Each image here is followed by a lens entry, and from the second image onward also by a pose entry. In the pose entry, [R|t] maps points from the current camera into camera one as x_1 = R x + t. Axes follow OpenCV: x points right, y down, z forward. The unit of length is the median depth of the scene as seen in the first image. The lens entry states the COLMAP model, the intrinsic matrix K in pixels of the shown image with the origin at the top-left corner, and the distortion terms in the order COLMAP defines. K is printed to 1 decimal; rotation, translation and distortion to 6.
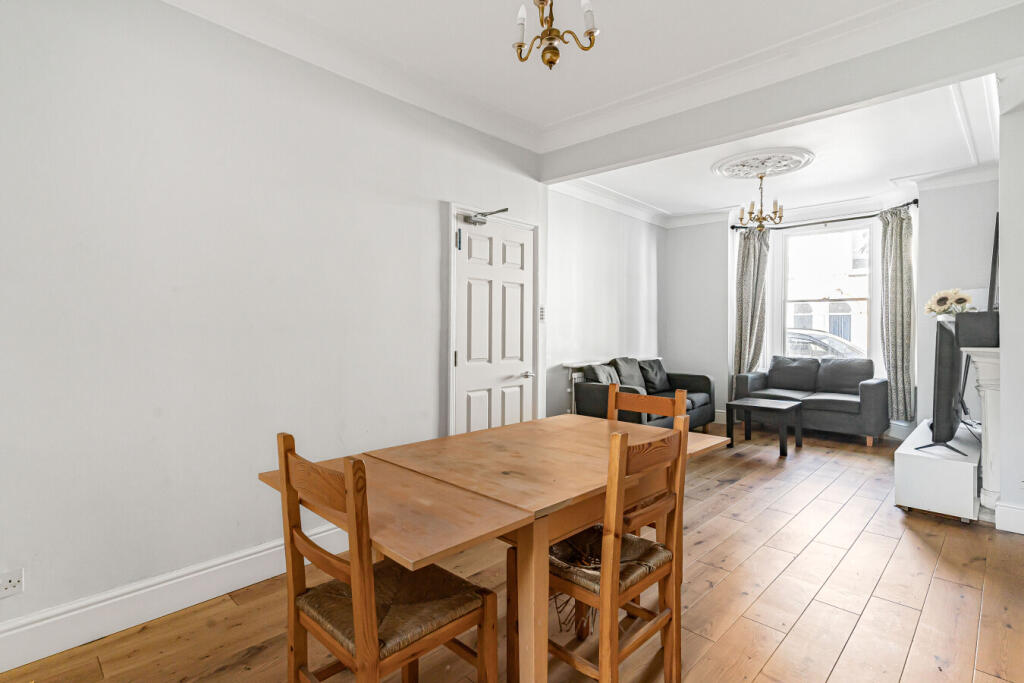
lens RADIAL K [[497.4, 0, 513.8], [0, 497.4, 330.7], [0, 0, 1]] dist [0.002432, 0.000556]
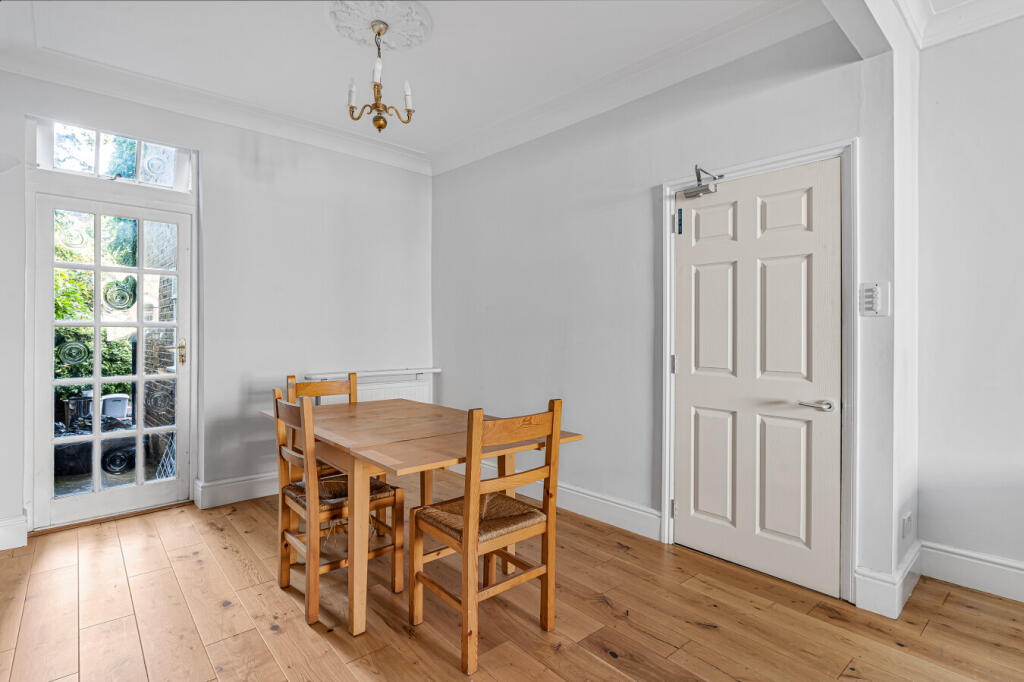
lens RADIAL K [[497.4, 0, 507.5], [0, 497.4, 334.2], [0, 0, 1]] dist [0.002432, 0.000556]
pose [[-0.055267, -0.009307, -0.998428, 0.674764], [-0.015859, 0.999839, -0.008442, 0.015456], [0.998346, 0.015368, -0.055405, 0.695860]]
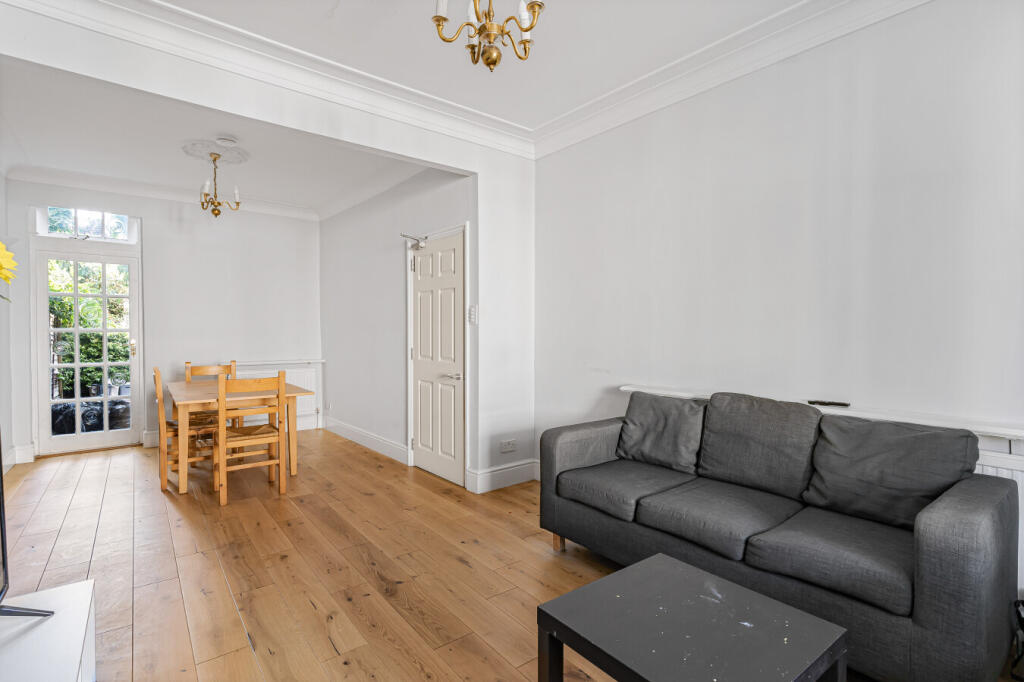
lens RADIAL K [[497.4, 0, 519.3], [0, 497.4, 342.1], [0, 0, 1]] dist [0.002432, 0.000556]
pose [[-0.116257, 0.007614, -0.993190, 1.078028], [-0.011810, 0.999889, 0.009048, 0.008588], [0.993149, 0.012782, -0.116154, 1.313199]]
